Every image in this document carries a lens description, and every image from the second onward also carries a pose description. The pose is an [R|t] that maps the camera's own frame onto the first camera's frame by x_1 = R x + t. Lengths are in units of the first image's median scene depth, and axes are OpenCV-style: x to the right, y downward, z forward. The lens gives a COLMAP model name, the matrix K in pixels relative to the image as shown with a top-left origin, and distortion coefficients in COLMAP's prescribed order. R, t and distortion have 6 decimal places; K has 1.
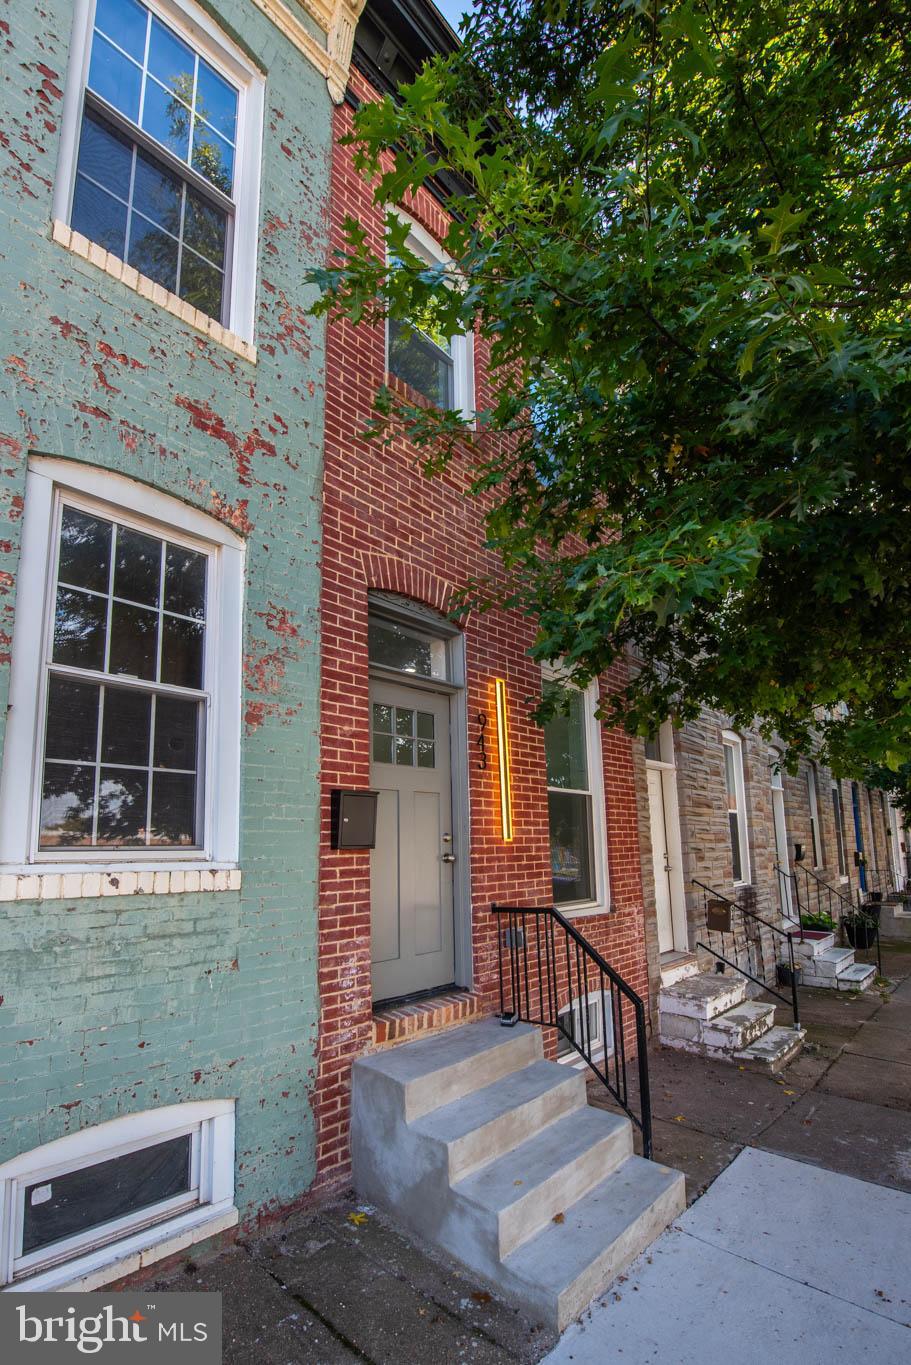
lens RADIAL K [[569.0, 0, 450.3], [0, 569.0, 632.3], [0, 0, 1]] dist [-0.008776, -0.003310]
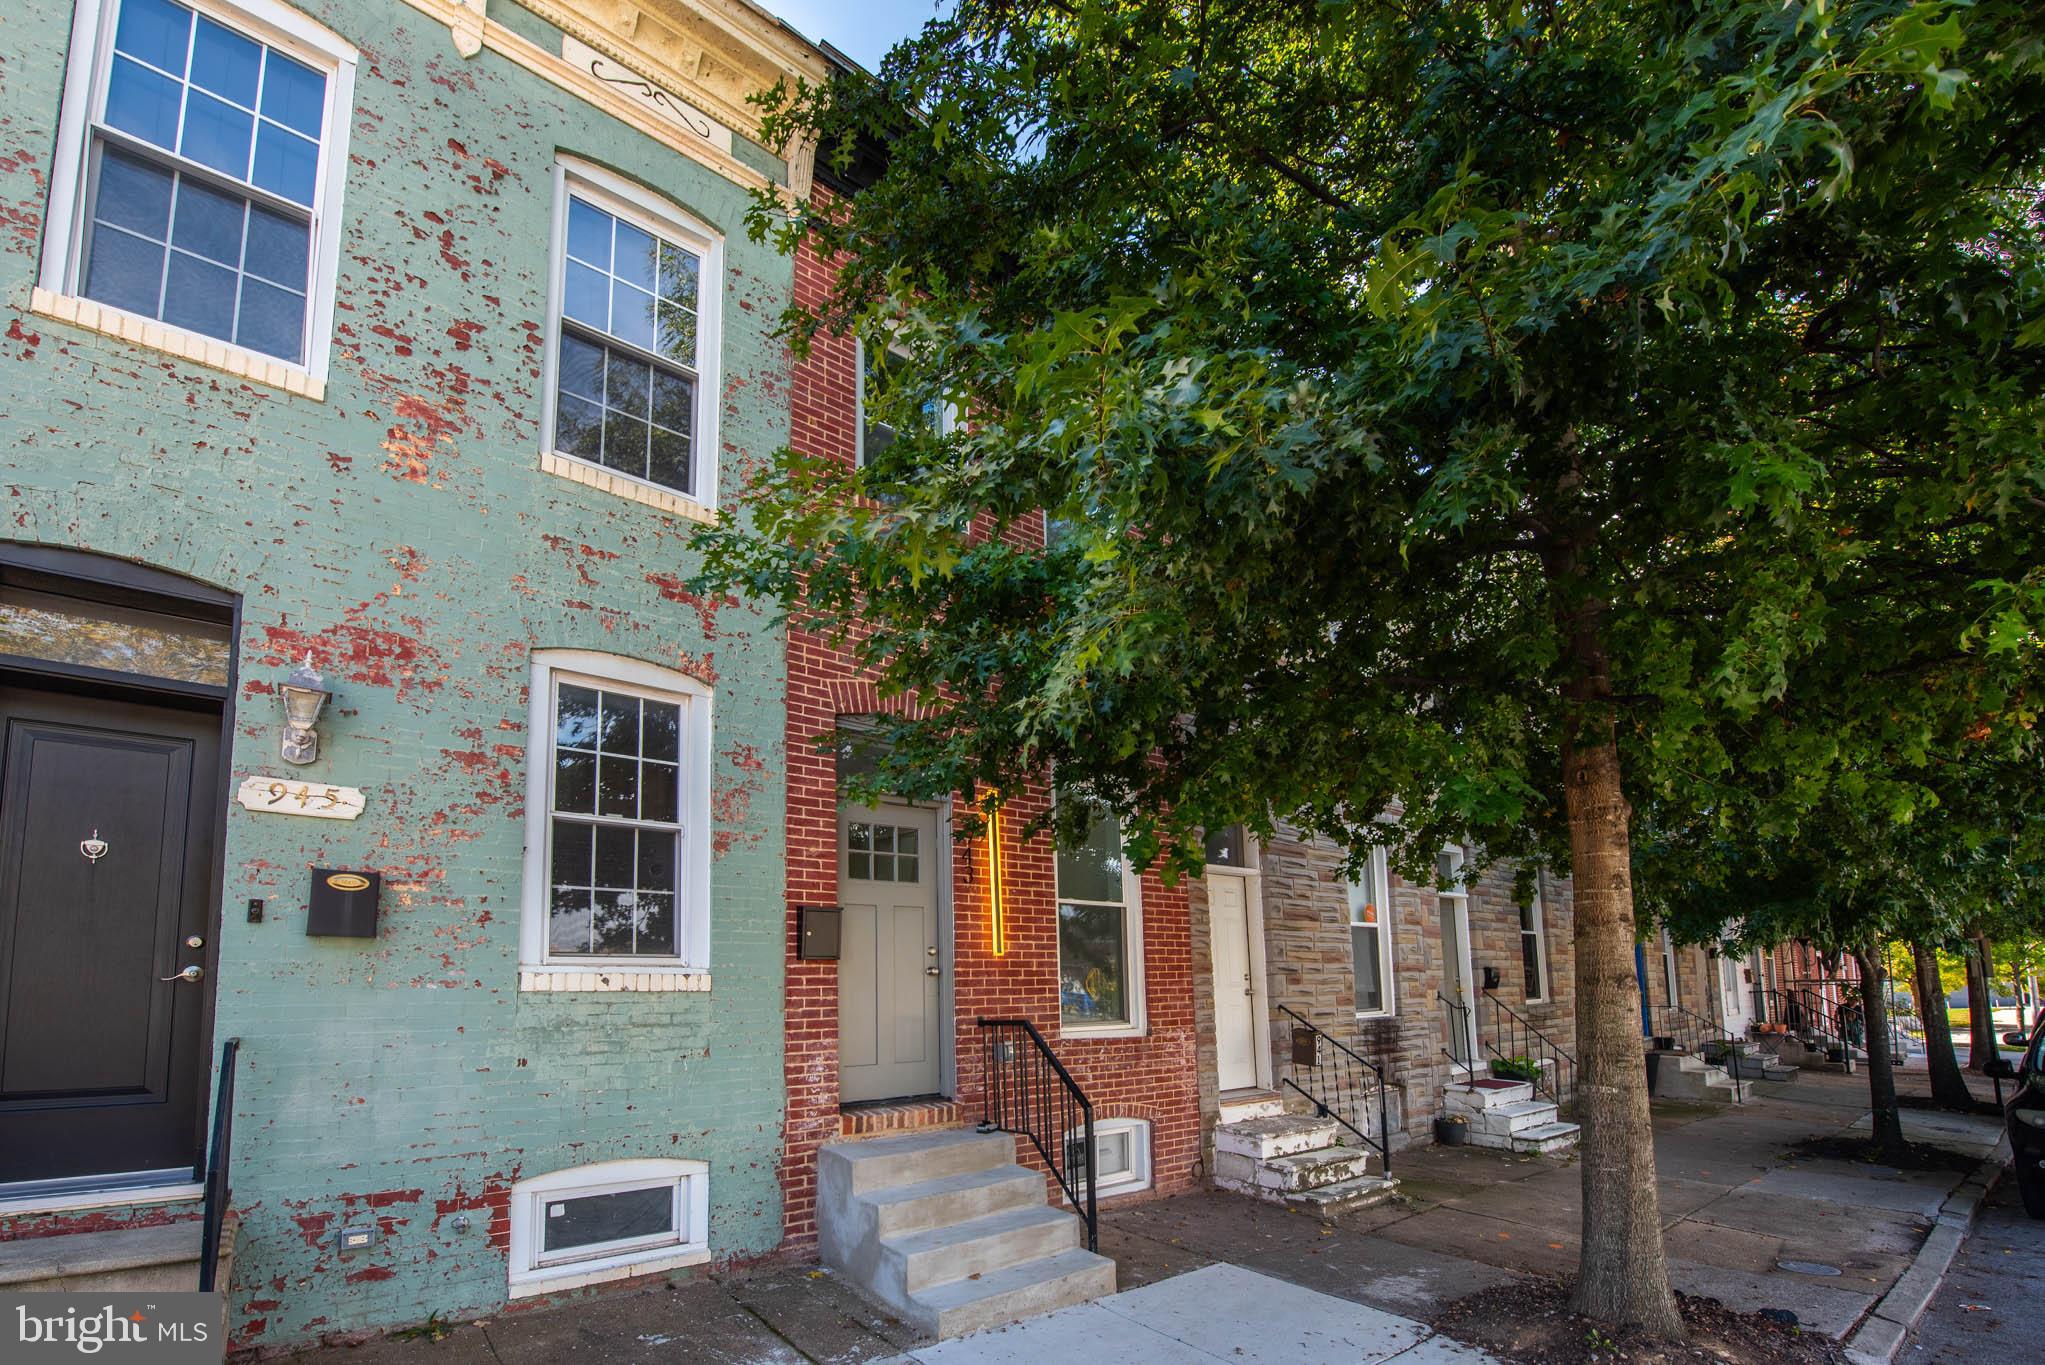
lens RADIAL K [[816.9, 0, 1023.8], [0, 816.9, 667.5], [0, 0, 1]] dist [-0.009125, -0.000257]
pose [[0.991341, -0.042432, -0.124265, 0.437737], [0.042221, 0.999099, -0.004332, -0.160077], [0.124337, -0.000952, 0.992240, -0.516075]]
